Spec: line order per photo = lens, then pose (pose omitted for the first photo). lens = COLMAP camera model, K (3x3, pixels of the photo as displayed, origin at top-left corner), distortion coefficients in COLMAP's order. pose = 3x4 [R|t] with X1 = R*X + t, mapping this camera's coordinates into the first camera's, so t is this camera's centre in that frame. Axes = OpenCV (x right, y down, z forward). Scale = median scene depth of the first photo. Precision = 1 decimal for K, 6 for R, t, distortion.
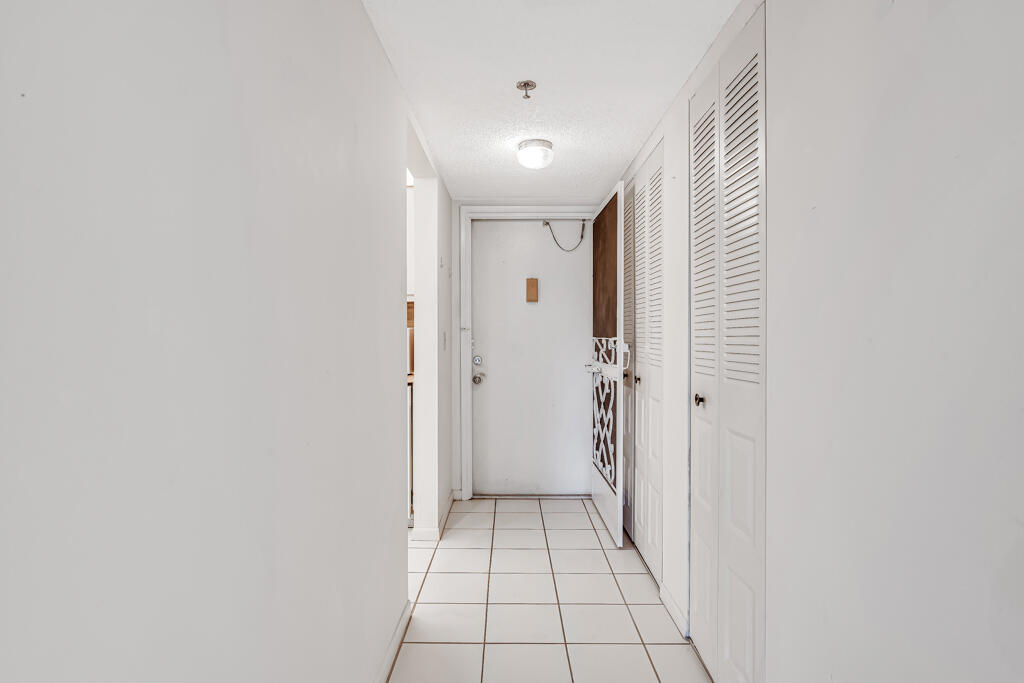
lens RADIAL K [[468.4, 0, 512.0], [0, 468.4, 341.5], [0, 0, 1]] dist [0.001412, -0.000031]
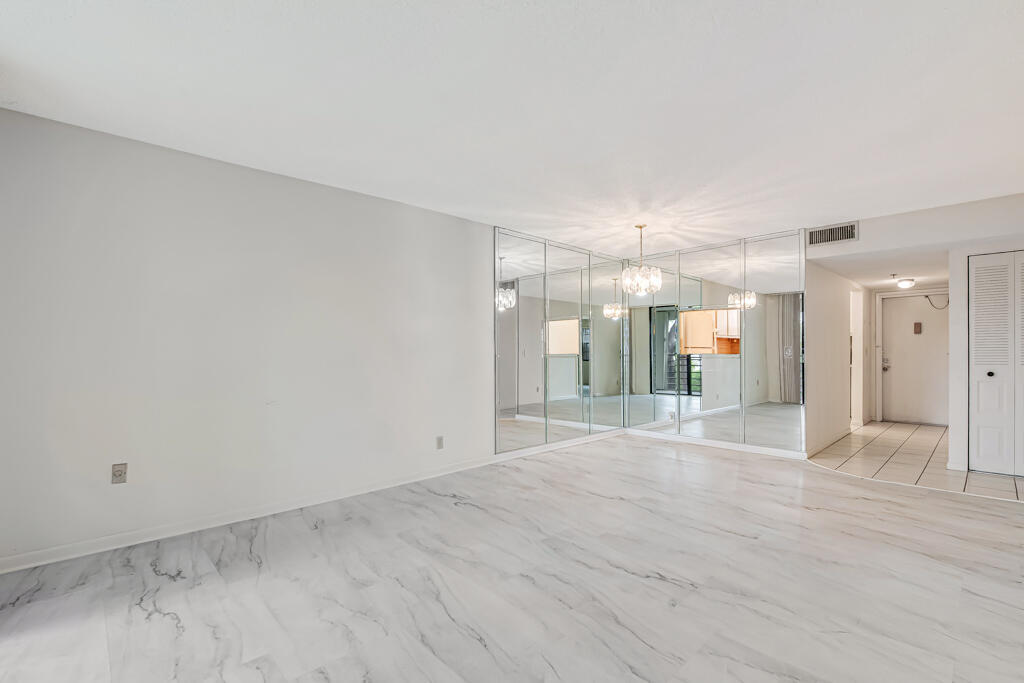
lens RADIAL K [[468.4, 0, 512.0], [0, 468.4, 341.5], [0, 0, 1]] dist [0.001412, -0.000031]
pose [[0.698498, -0.001825, -0.715610, 0.287297], [-0.009735, 0.999880, -0.012052, -0.004998], [0.715546, 0.015385, 0.698396, -1.864202]]
